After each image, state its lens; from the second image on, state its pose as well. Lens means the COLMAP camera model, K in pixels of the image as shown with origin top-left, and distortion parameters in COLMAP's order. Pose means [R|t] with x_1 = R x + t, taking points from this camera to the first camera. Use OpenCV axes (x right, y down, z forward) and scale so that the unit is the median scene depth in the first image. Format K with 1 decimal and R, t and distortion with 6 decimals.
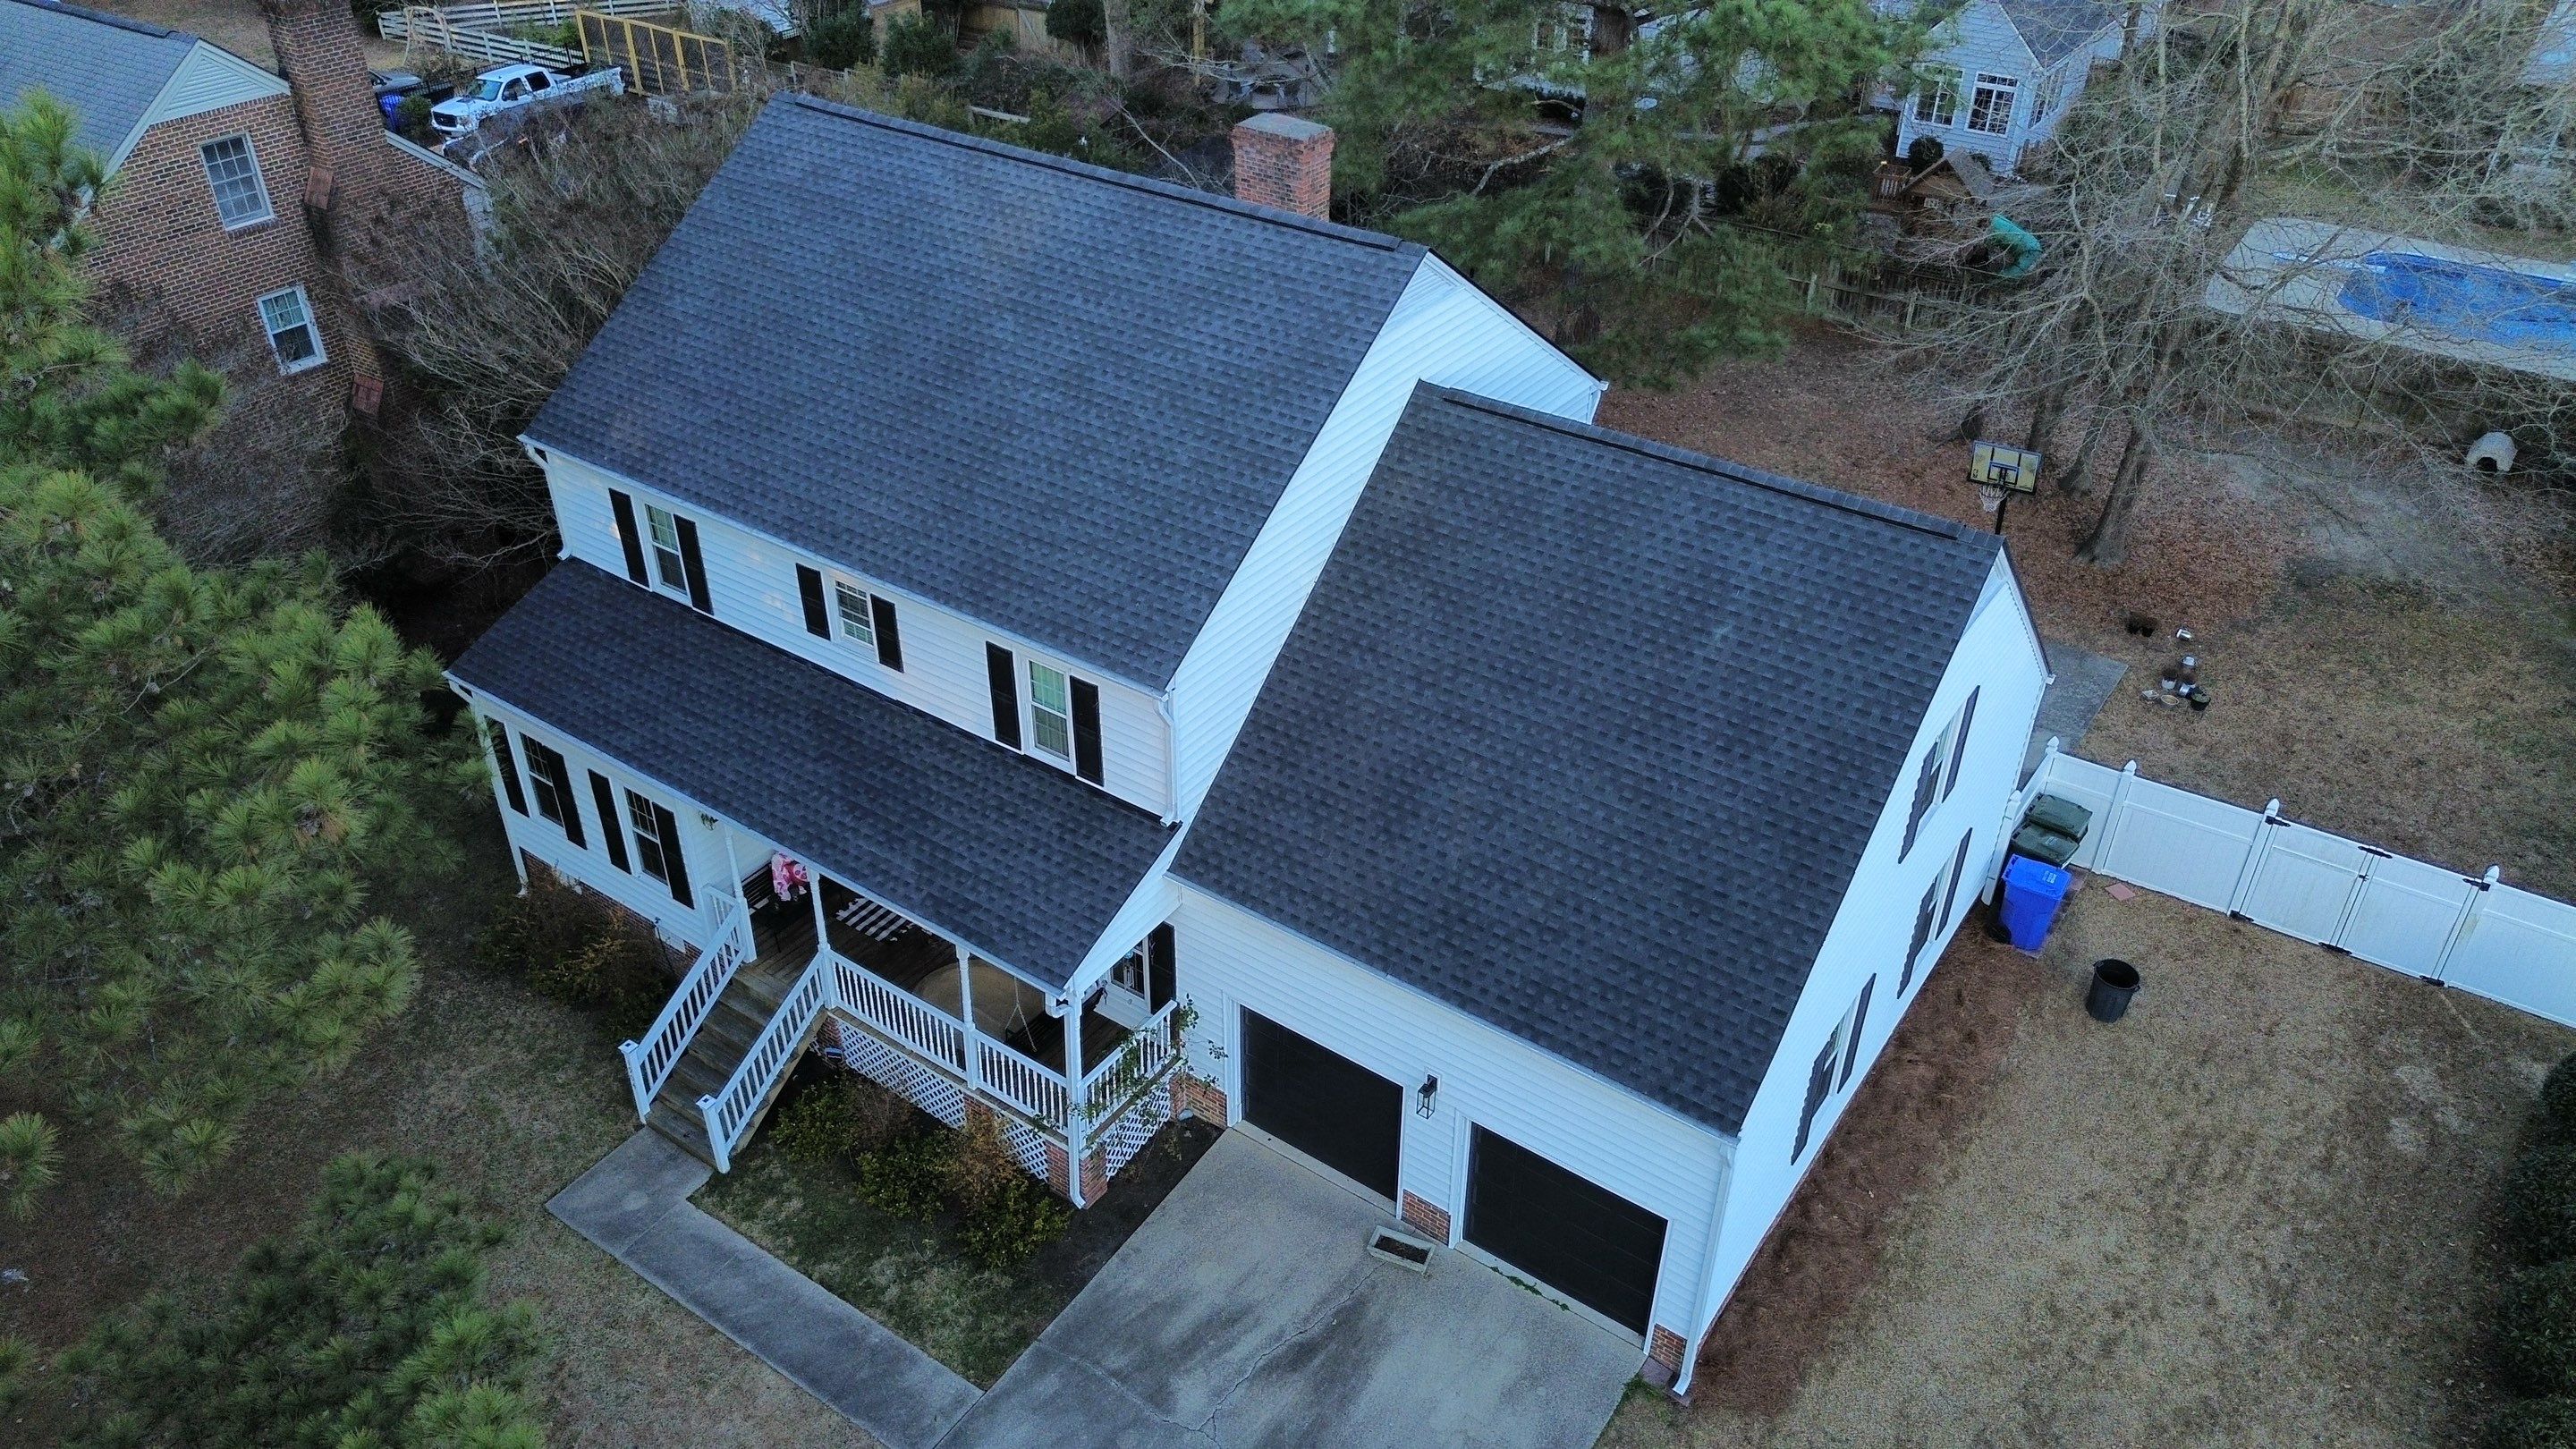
lens RADIAL K [[1826.6, 0, 1275.4], [0, 1826.6, 725.8], [0, 0, 1]] dist [0.061549, -0.052814]
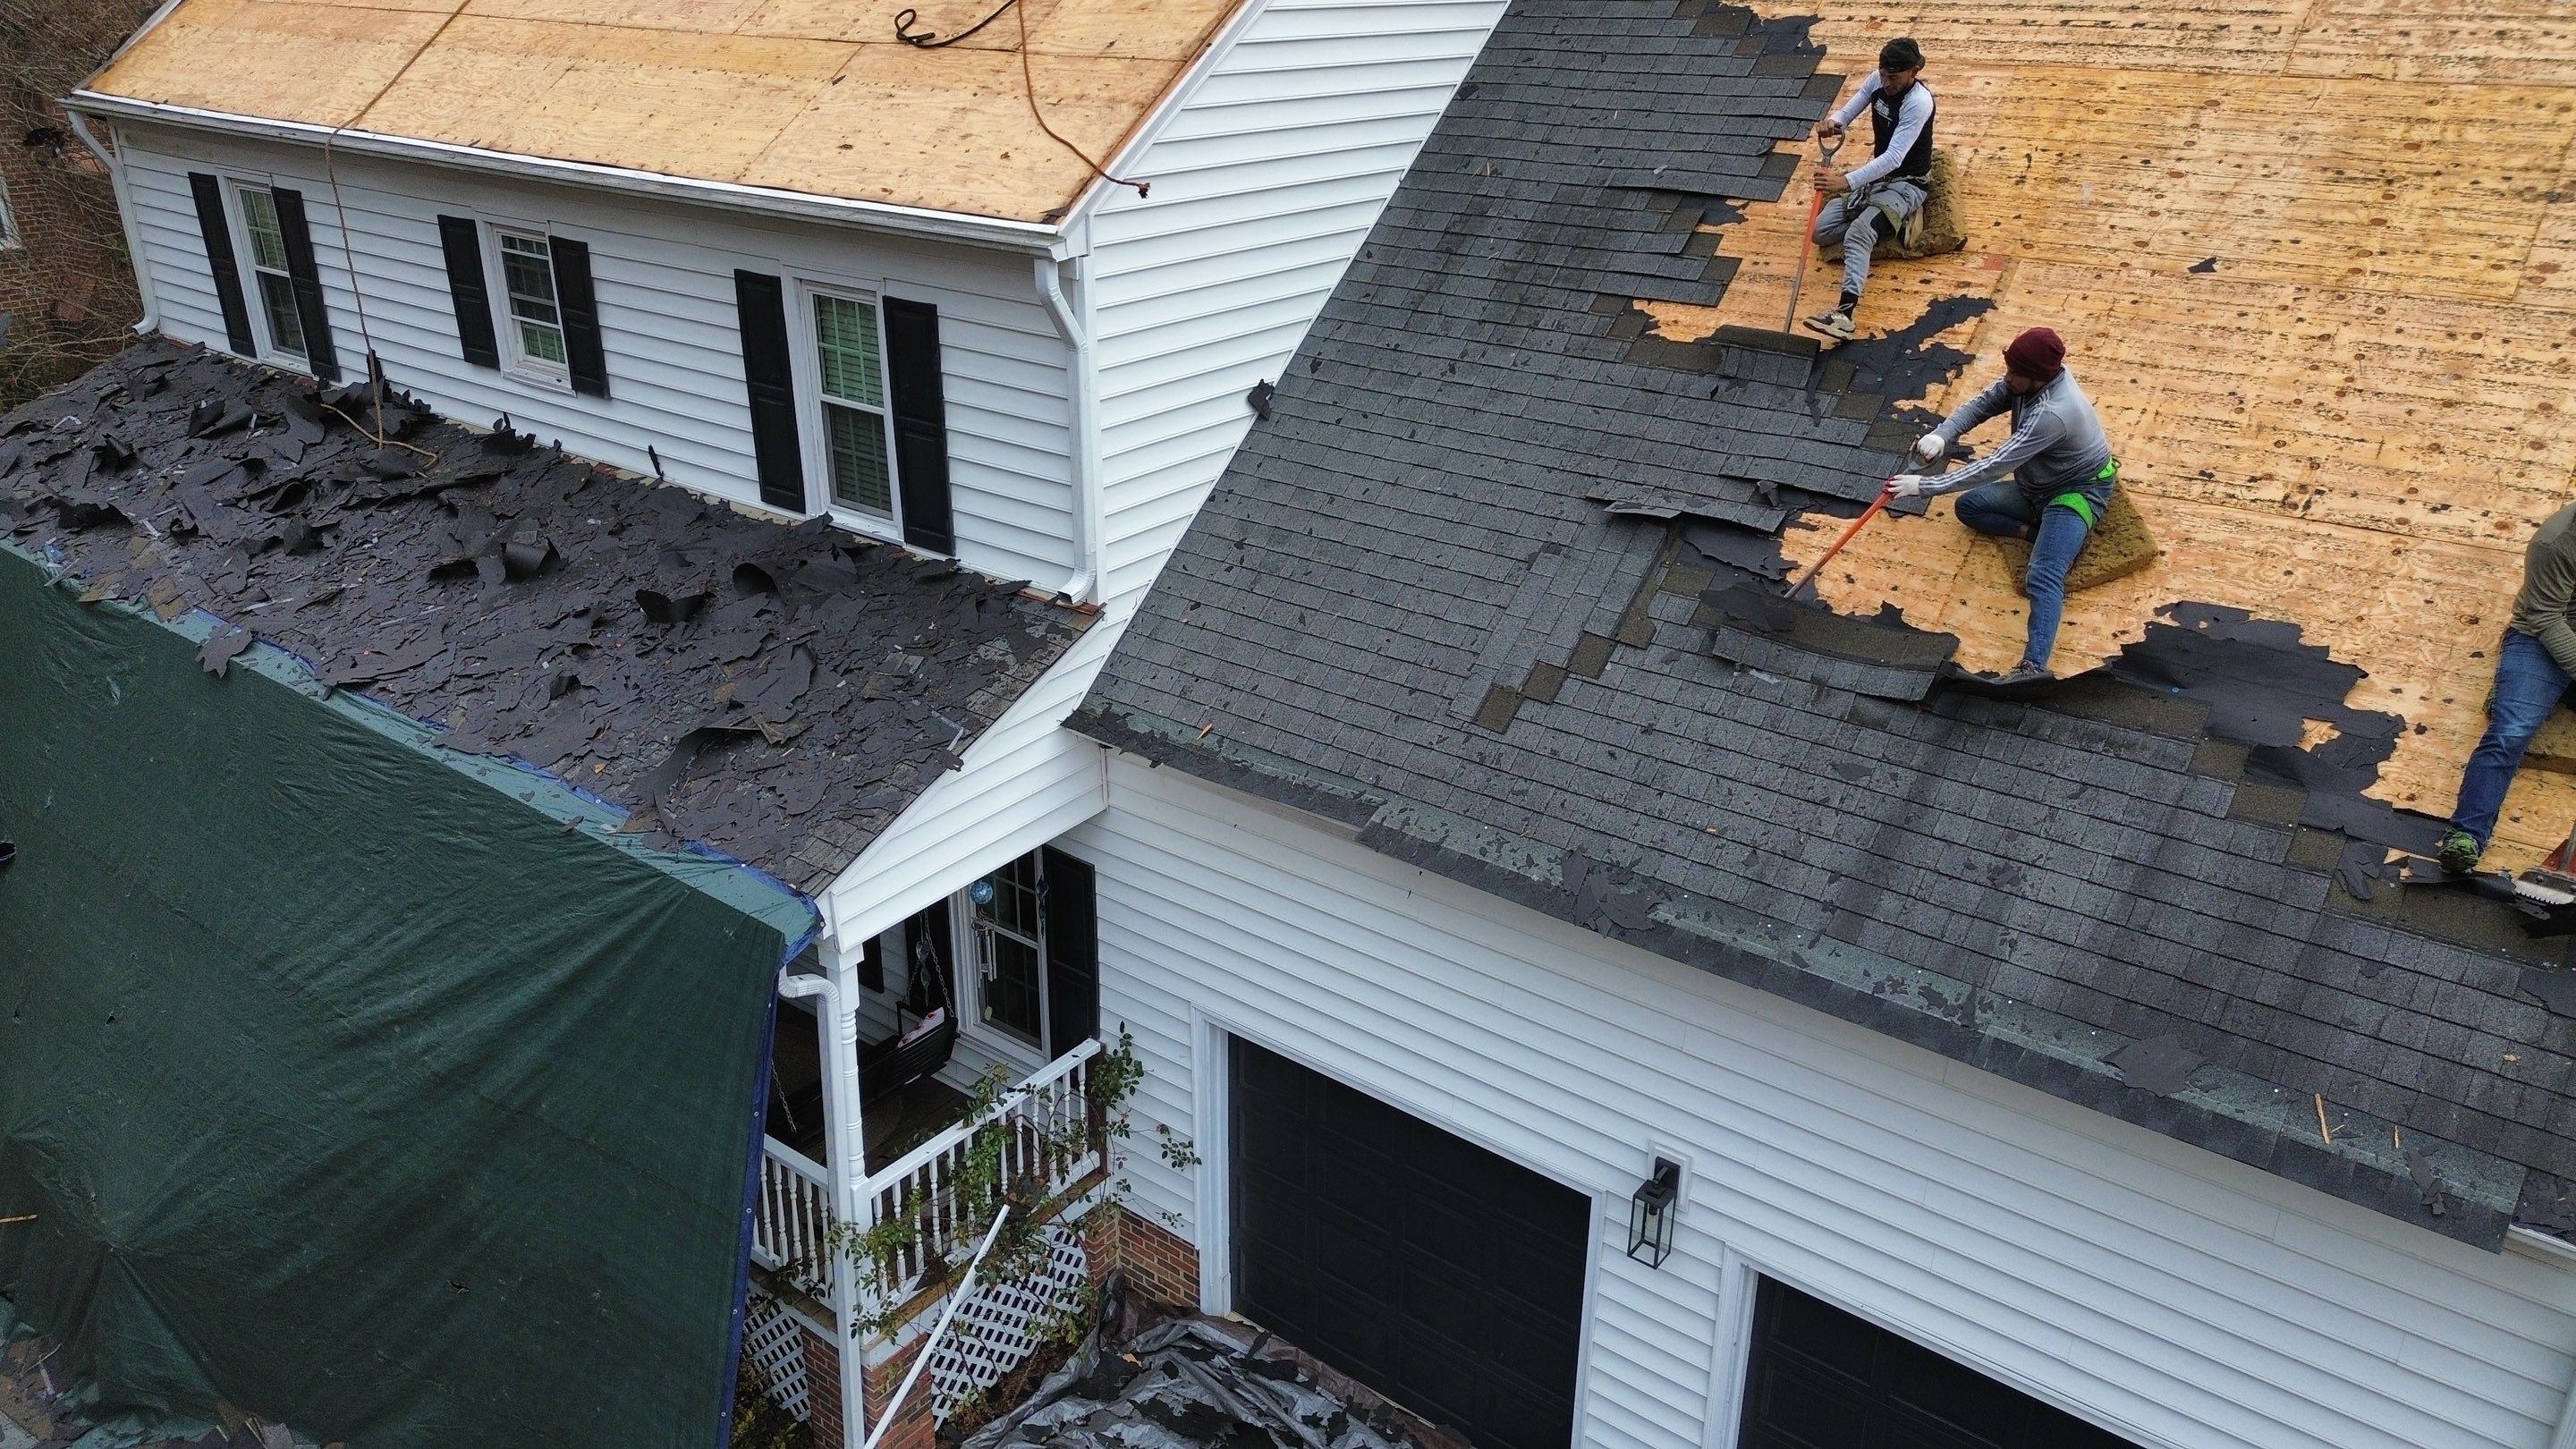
lens RADIAL K [[1826.6, 0, 1281.9], [0, 1826.6, 730.1], [0, 0, 1]] dist [0.061549, -0.052814]
pose [[0.999102, 0.019123, -0.037815, 0.010747], [-0.025600, 0.983514, -0.179012, 0.155268], [0.033768, 0.179820, 0.983120, 0.510890]]
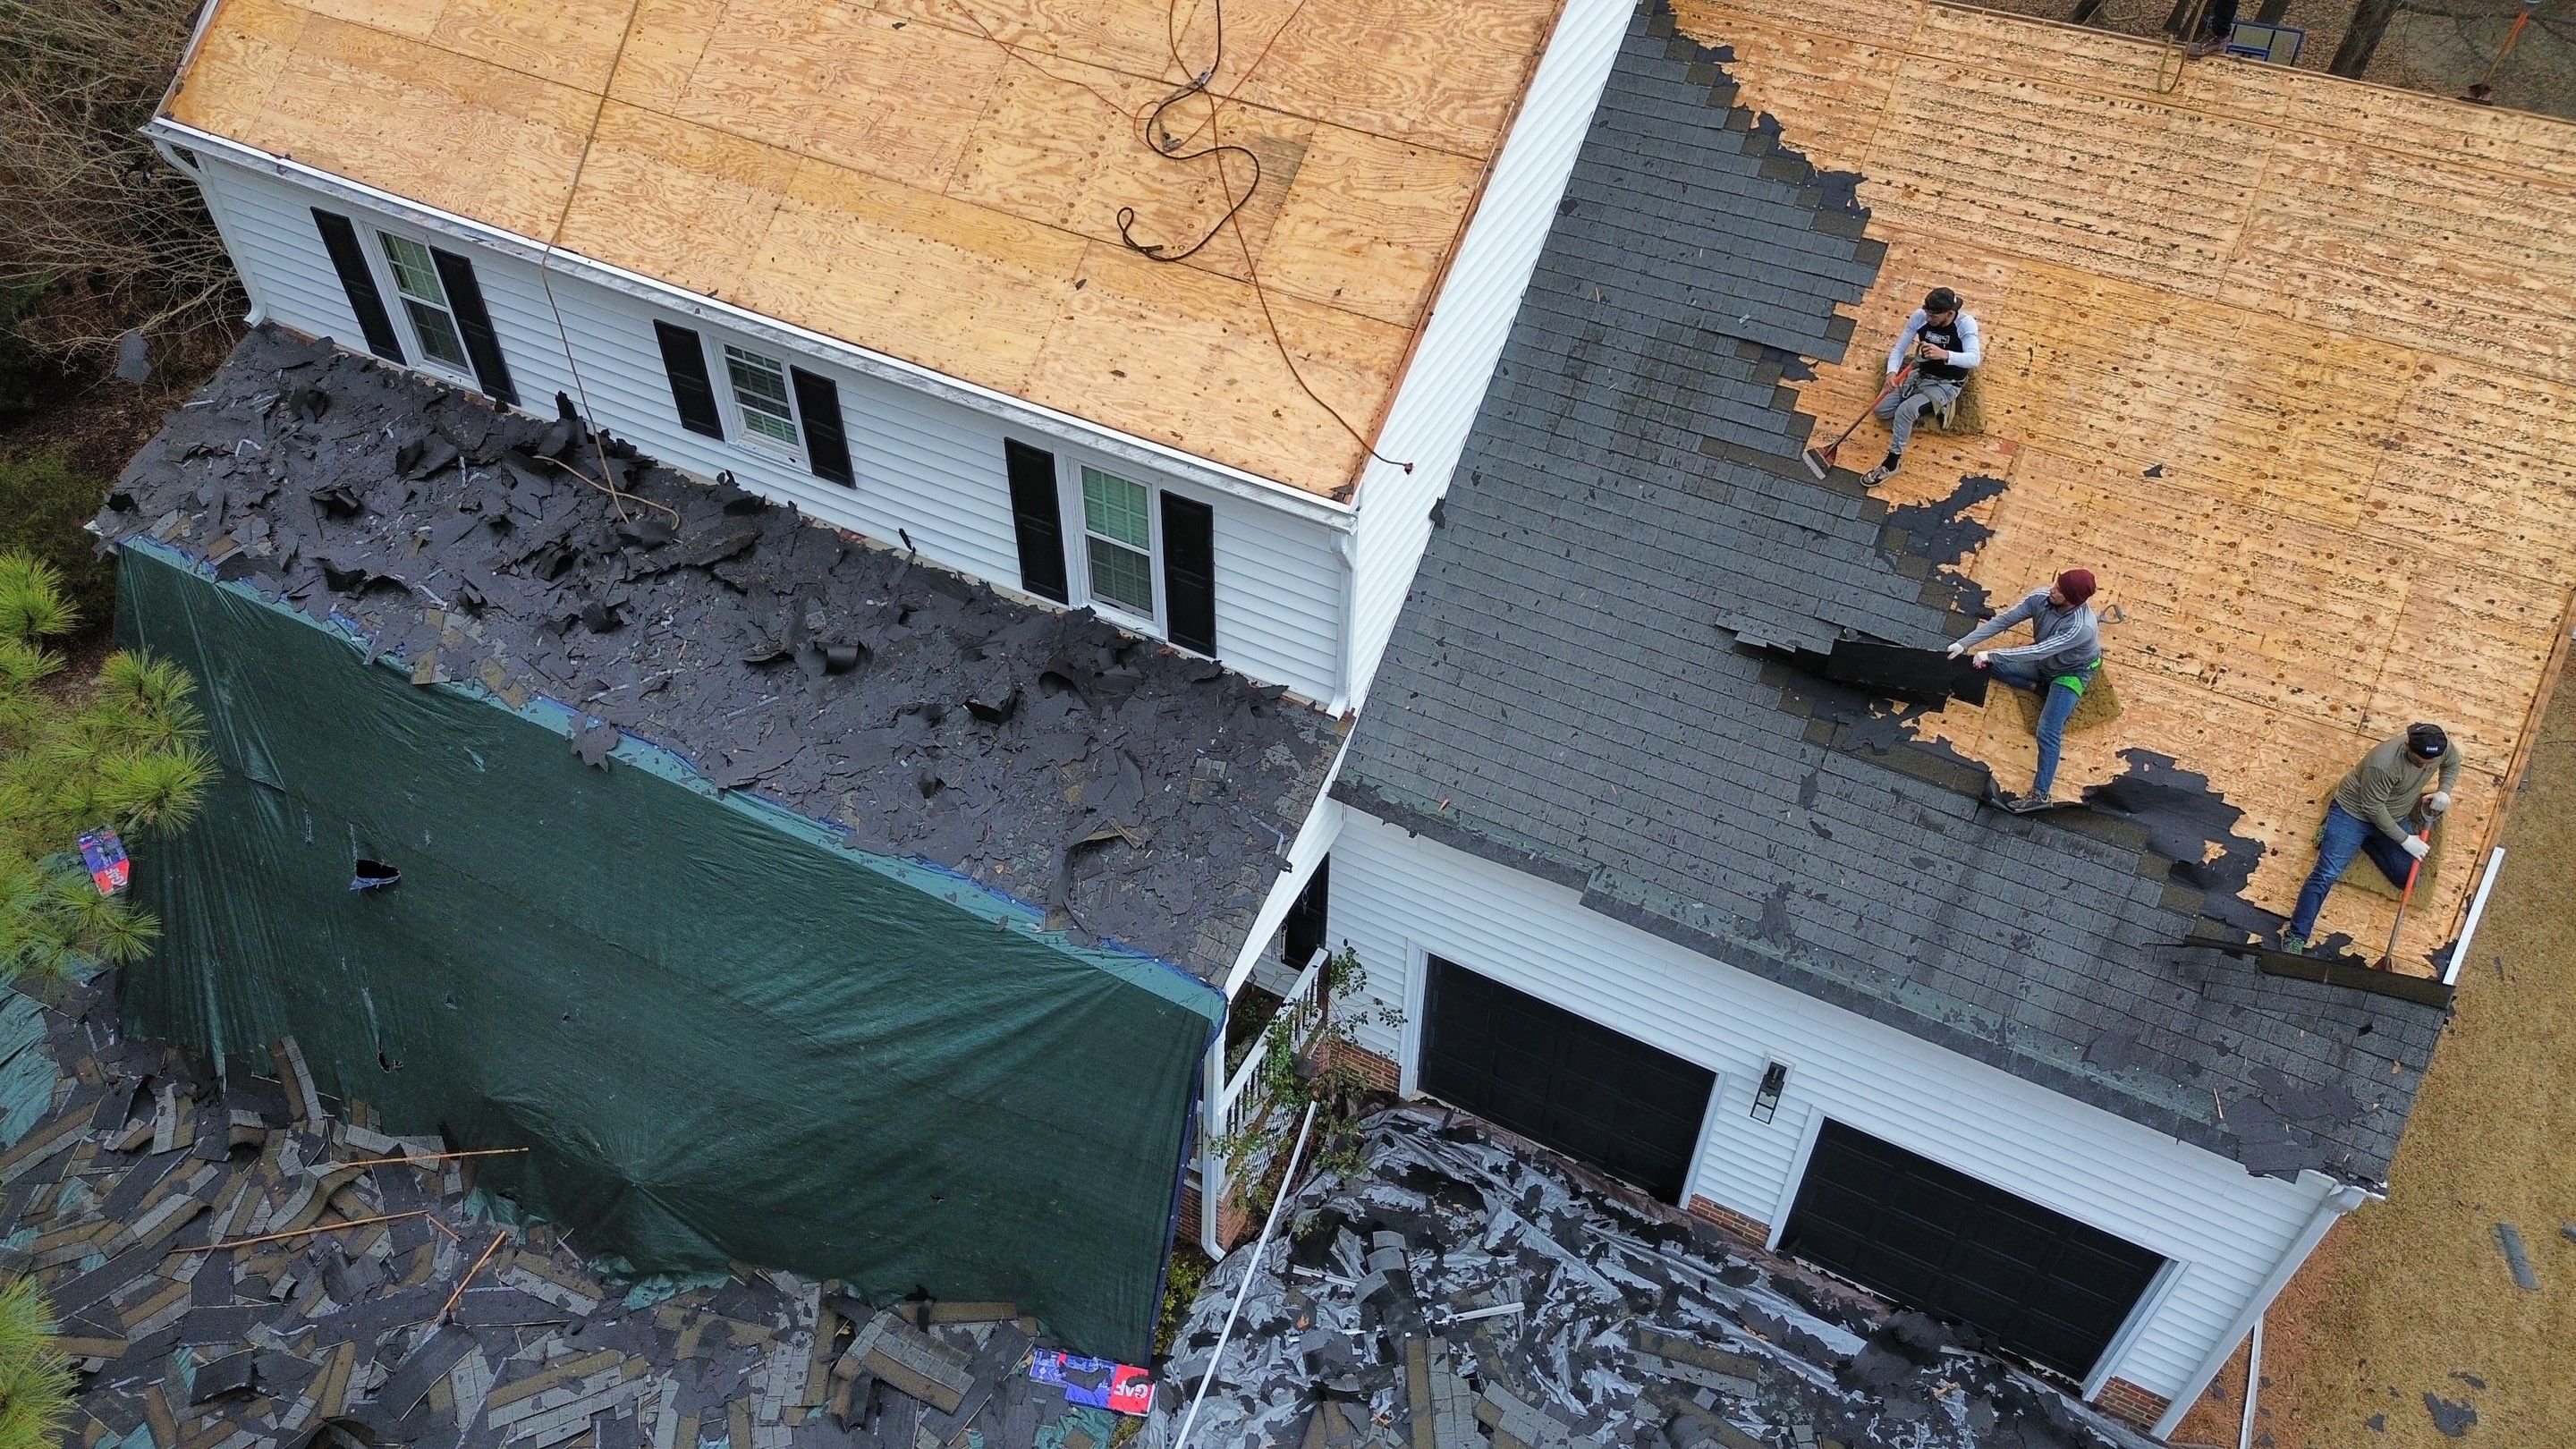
lens RADIAL K [[1826.6, 0, 1280.3], [0, 1826.6, 731.9], [0, 0, 1]] dist [0.061549, -0.052814]
pose [[0.990900, -0.092106, 0.098153, -0.129944], [0.072514, 0.979637, 0.187225, -0.054860], [-0.113398, -0.178404, 0.977401, 0.360013]]
